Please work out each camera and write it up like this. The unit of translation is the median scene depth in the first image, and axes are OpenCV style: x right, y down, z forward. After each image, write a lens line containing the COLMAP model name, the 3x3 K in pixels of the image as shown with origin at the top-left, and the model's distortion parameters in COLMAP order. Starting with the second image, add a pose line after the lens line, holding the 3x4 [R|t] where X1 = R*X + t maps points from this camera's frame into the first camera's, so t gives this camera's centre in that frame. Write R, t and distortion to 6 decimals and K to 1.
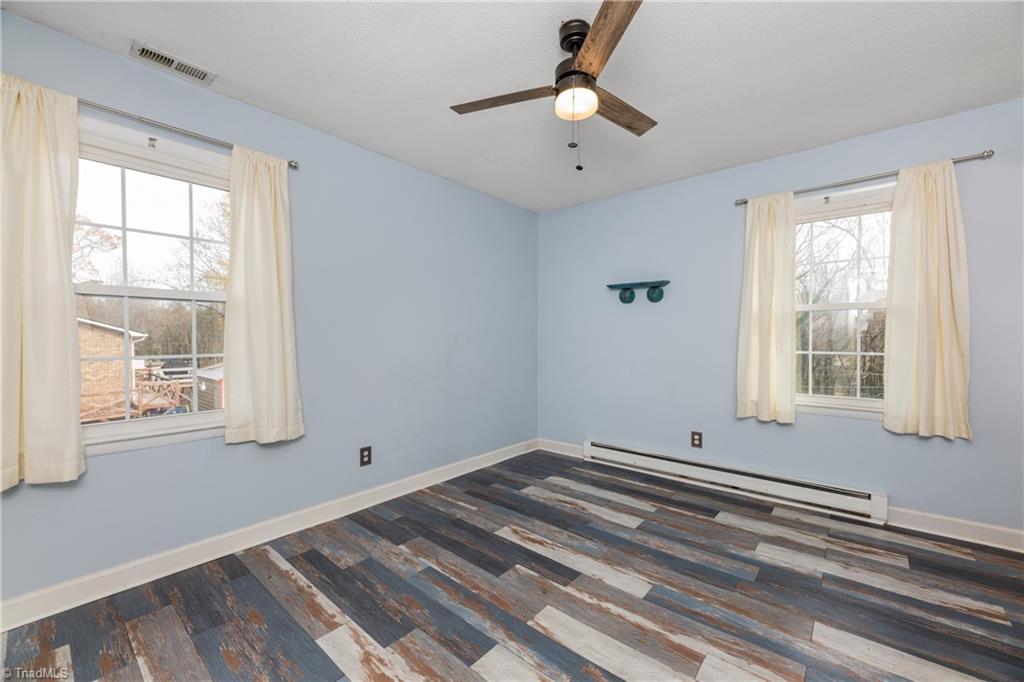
lens RADIAL K [[410.8, 0, 513.2], [0, 410.8, 339.9], [0, 0, 1]] dist [-0.001926, -0.000272]
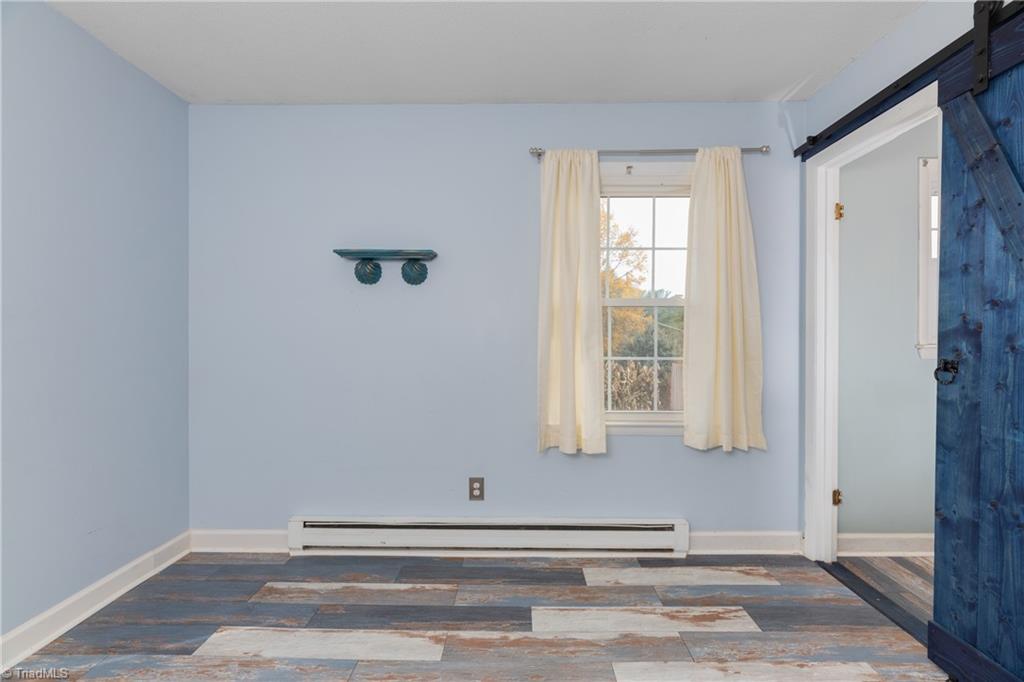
lens RADIAL K [[411.2, 0, 515.6], [0, 411.2, 341.7], [0, 0, 1]] dist [-0.000853, -0.000041]
pose [[0.767719, 0.000115, 0.640787, 0.068807], [0.001903, 0.999995, -0.002459, -0.000152], [-0.640784, 0.003107, 0.767715, 0.512284]]
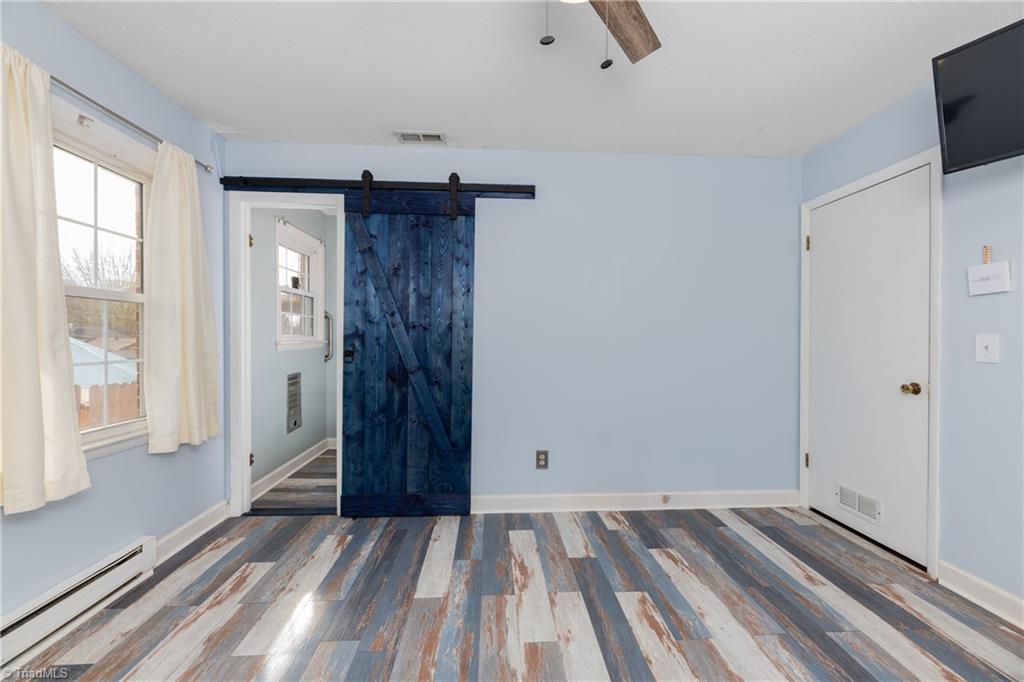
lens RADIAL K [[410.8, 0, 513.2], [0, 410.8, 339.9], [0, 0, 1]] dist [-0.001926, -0.000272]
pose [[-0.688362, -0.003531, 0.725358, -0.146364], [0.003978, 0.999955, 0.008643, -0.008304], [-0.725356, 0.008835, -0.688317, 0.941291]]
